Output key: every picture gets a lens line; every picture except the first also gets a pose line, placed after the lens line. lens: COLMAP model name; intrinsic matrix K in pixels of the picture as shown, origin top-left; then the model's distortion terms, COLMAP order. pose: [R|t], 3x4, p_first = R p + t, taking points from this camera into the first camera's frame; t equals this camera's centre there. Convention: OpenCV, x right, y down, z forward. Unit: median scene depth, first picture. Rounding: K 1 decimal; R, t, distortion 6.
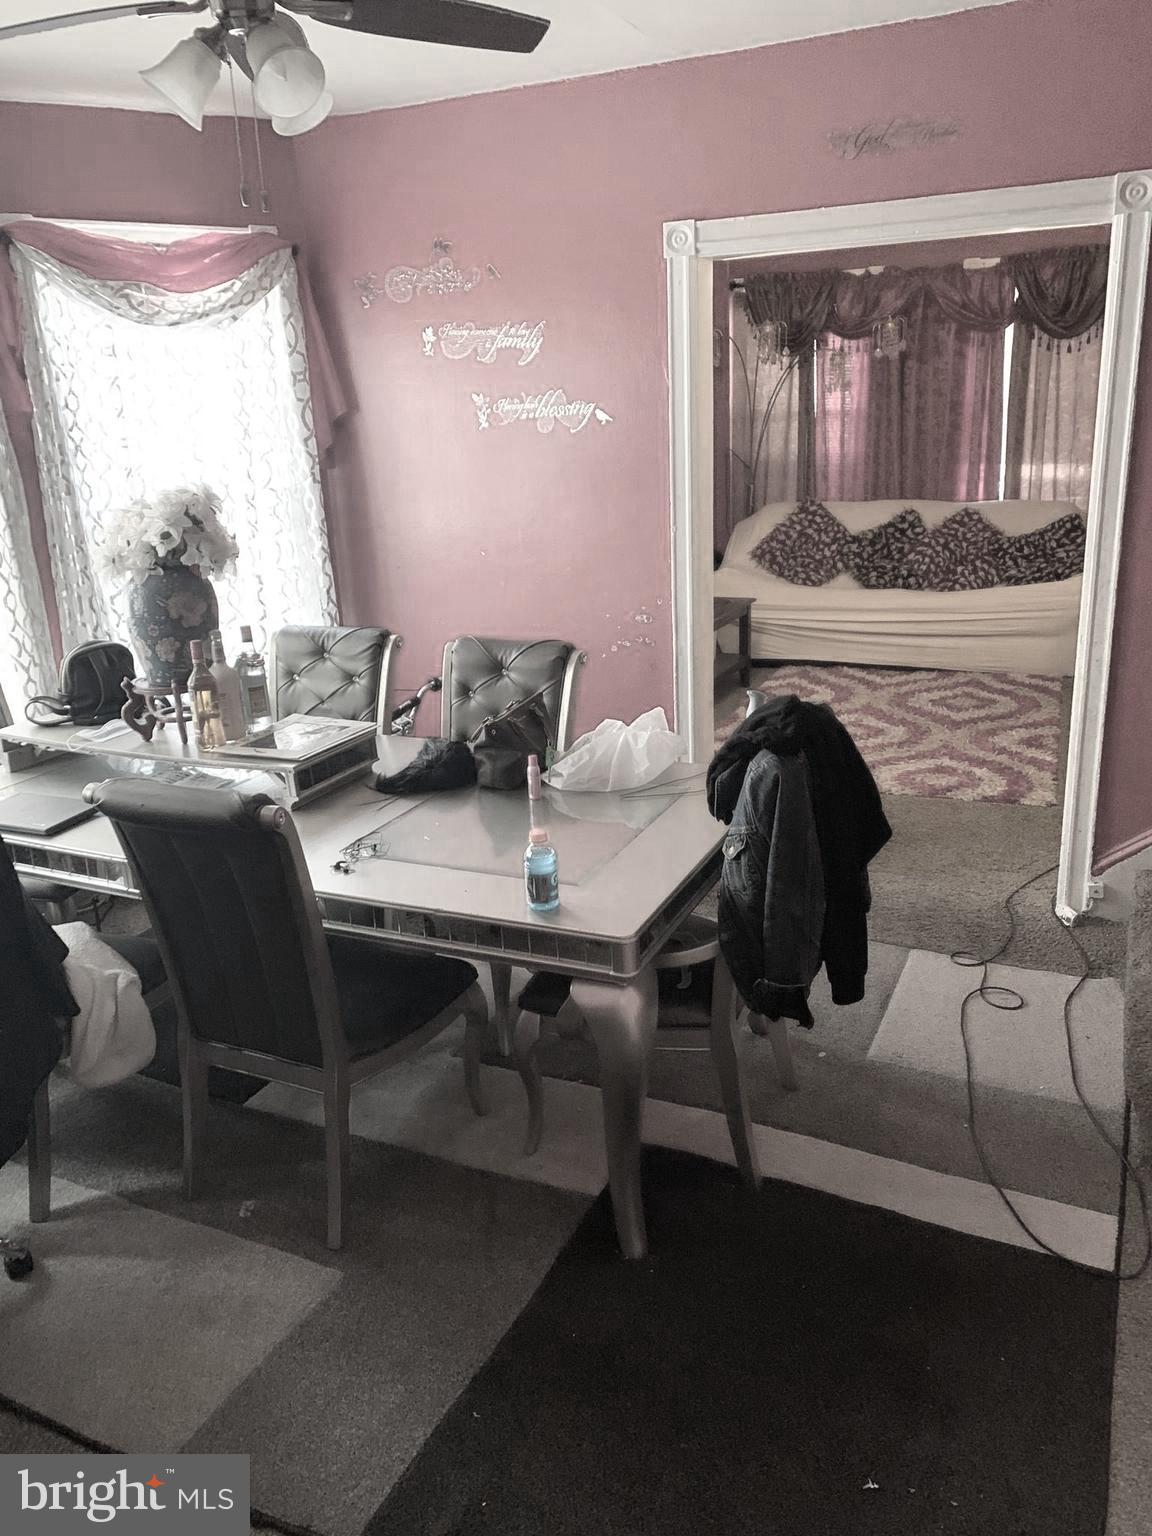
lens RADIAL K [[1177.2, 0, 581.3], [0, 1177.2, 766.3], [0, 0, 1]] dist [0.012443, -0.011277]
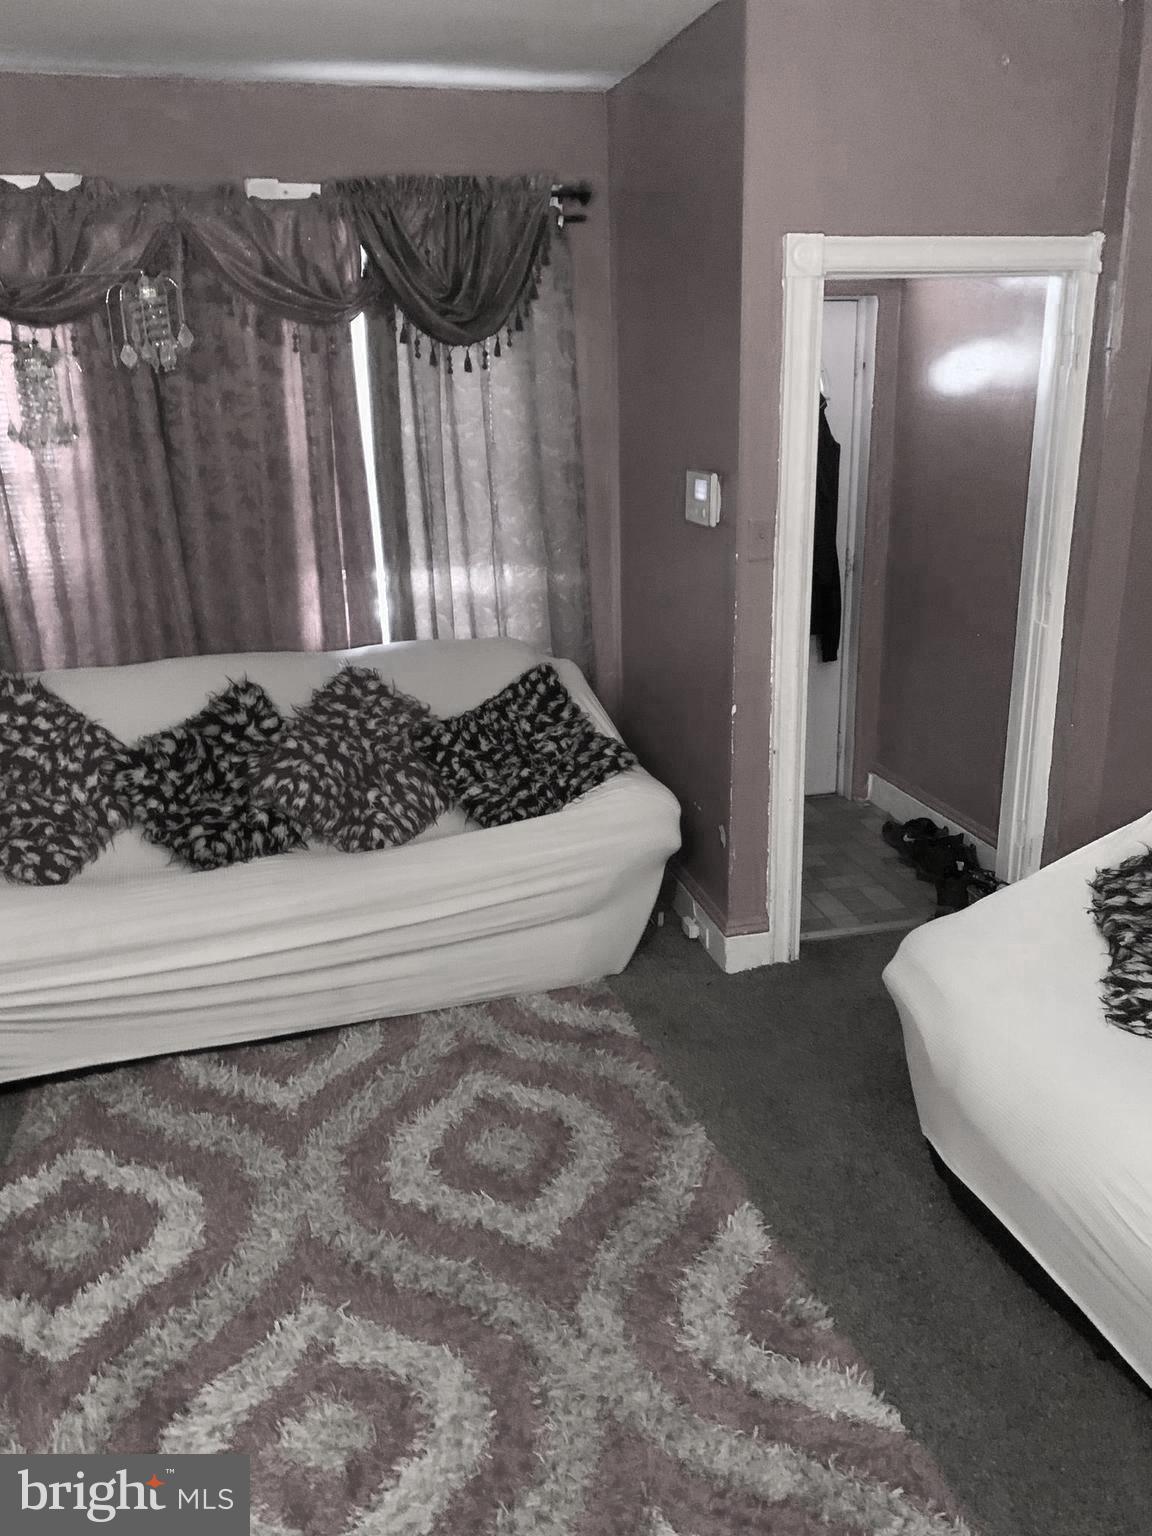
lens RADIAL K [[1177.2, 0, 581.3], [0, 1177.2, 766.3], [0, 0, 1]] dist [0.012443, -0.011277]
pose [[0.774941, -0.169814, 0.608793, 0.086659], [0.180241, 0.982608, 0.044653, -0.181344], [-0.605788, 0.075126, 0.792071, 0.537327]]
